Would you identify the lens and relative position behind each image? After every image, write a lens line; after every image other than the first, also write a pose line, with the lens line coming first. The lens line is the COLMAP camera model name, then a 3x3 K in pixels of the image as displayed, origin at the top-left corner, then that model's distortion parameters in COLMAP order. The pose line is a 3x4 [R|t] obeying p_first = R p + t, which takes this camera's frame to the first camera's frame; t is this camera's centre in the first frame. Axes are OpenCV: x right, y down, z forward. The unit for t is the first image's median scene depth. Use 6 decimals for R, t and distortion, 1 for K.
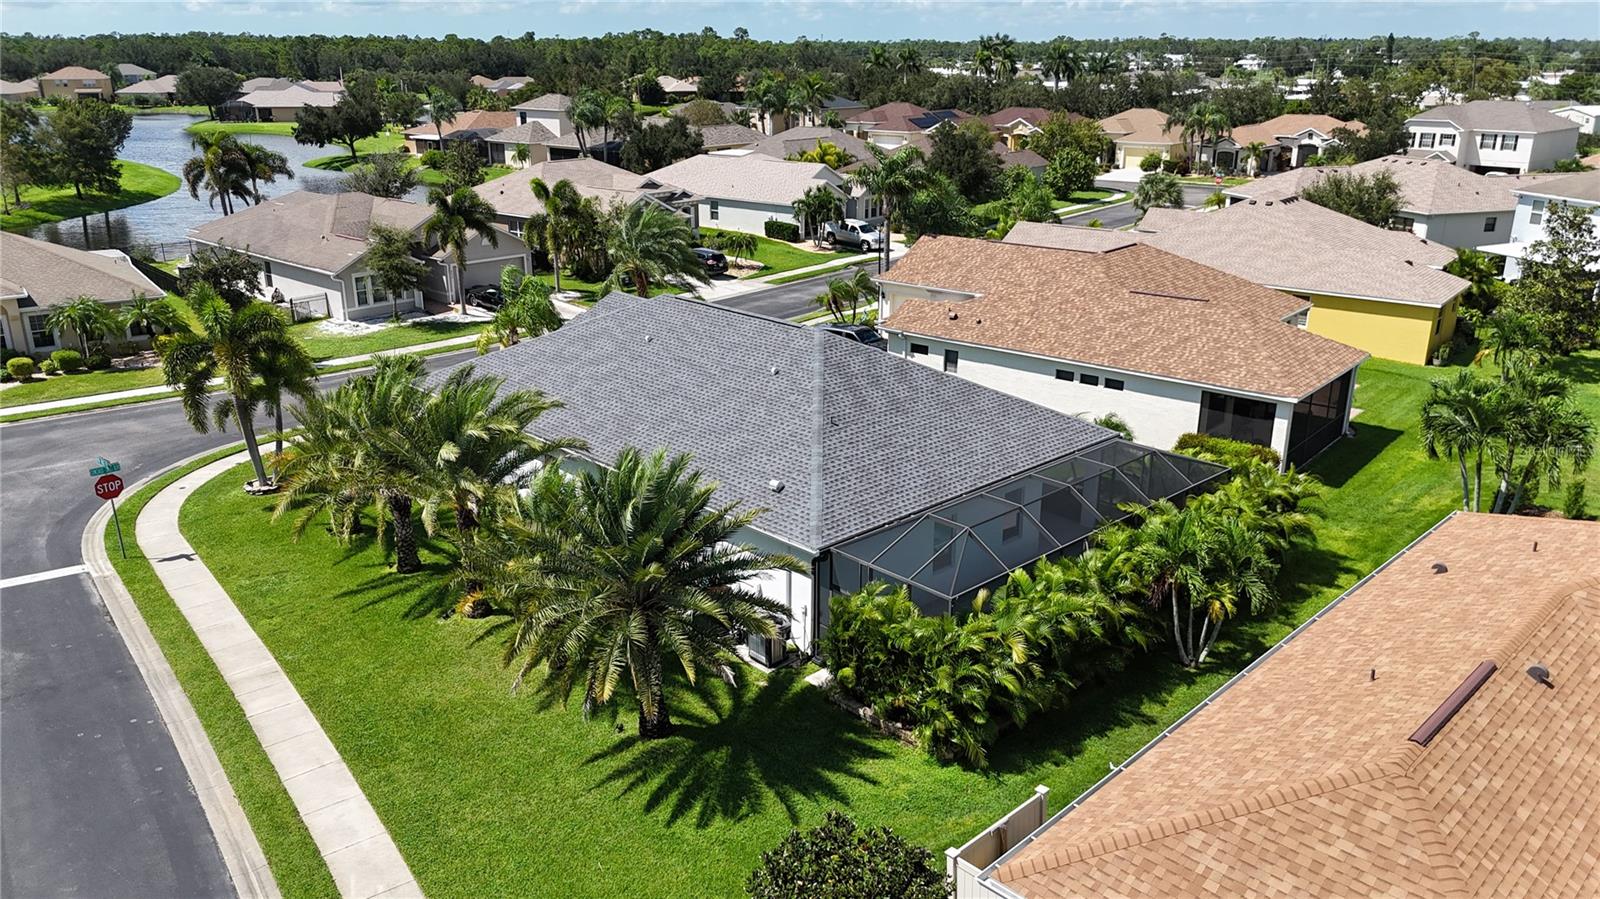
lens RADIAL K [[1210.4, 0, 800.0], [0, 1210.4, 449.5], [0, 0, 1]] dist [0.007922, 0.002673]
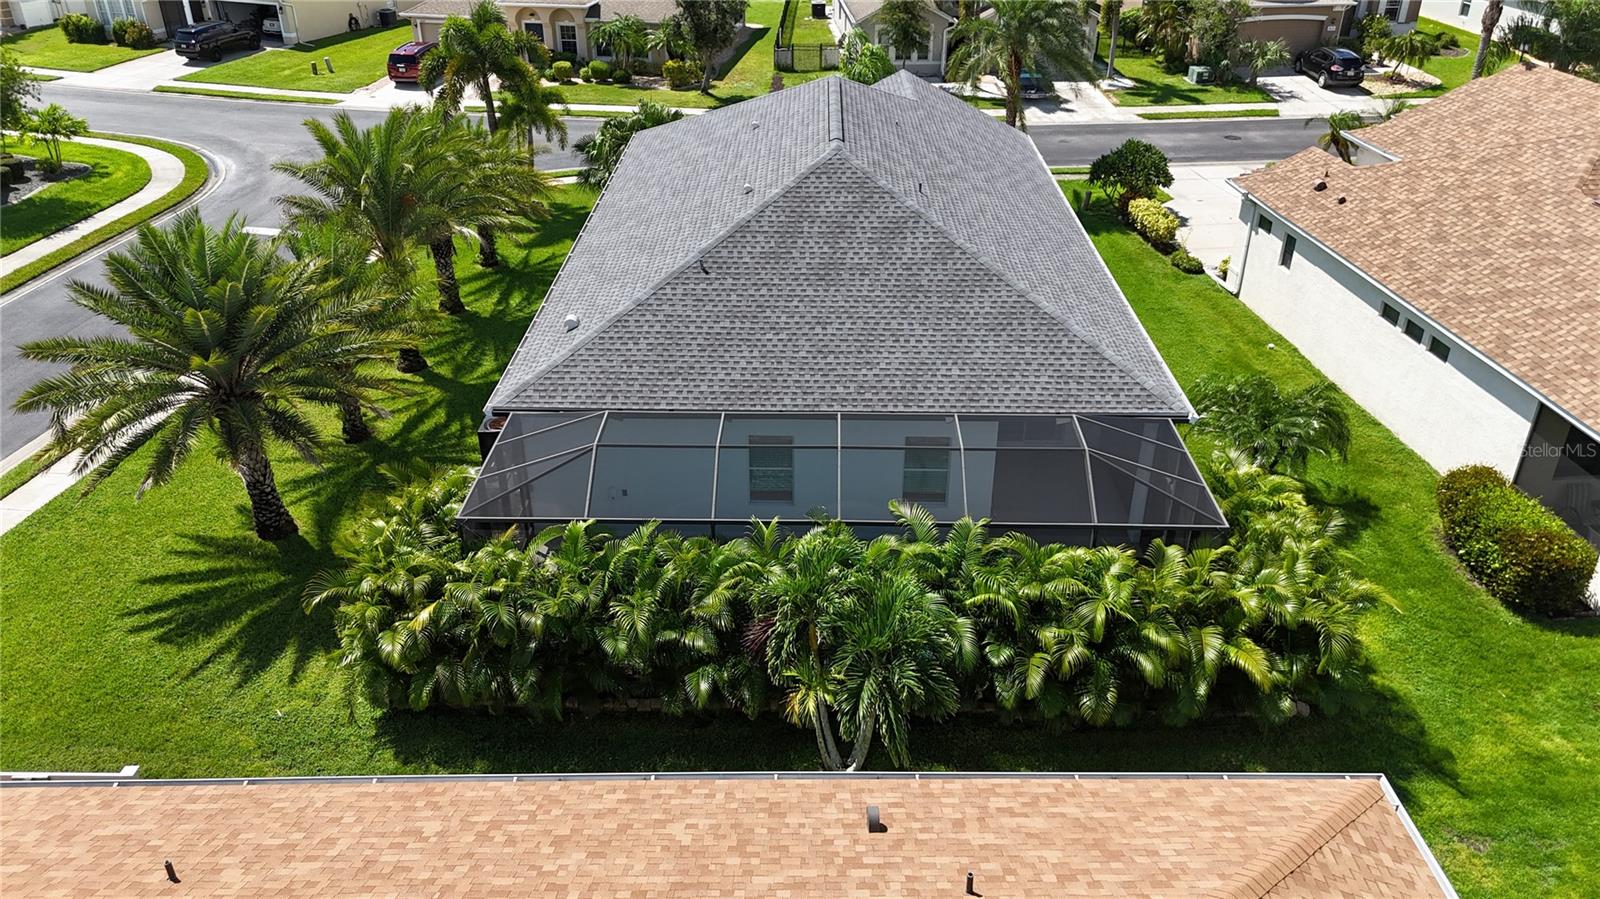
lens RADIAL K [[1210.4, 0, 800.0], [0, 1210.4, 449.5], [0, 0, 1]] dist [0.007922, 0.002673]
pose [[0.705071, 0.337288, -0.623788, 0.443930], [-0.222642, 0.940454, 0.256860, -0.094330], [0.673280, -0.042223, 0.738181, 0.366621]]
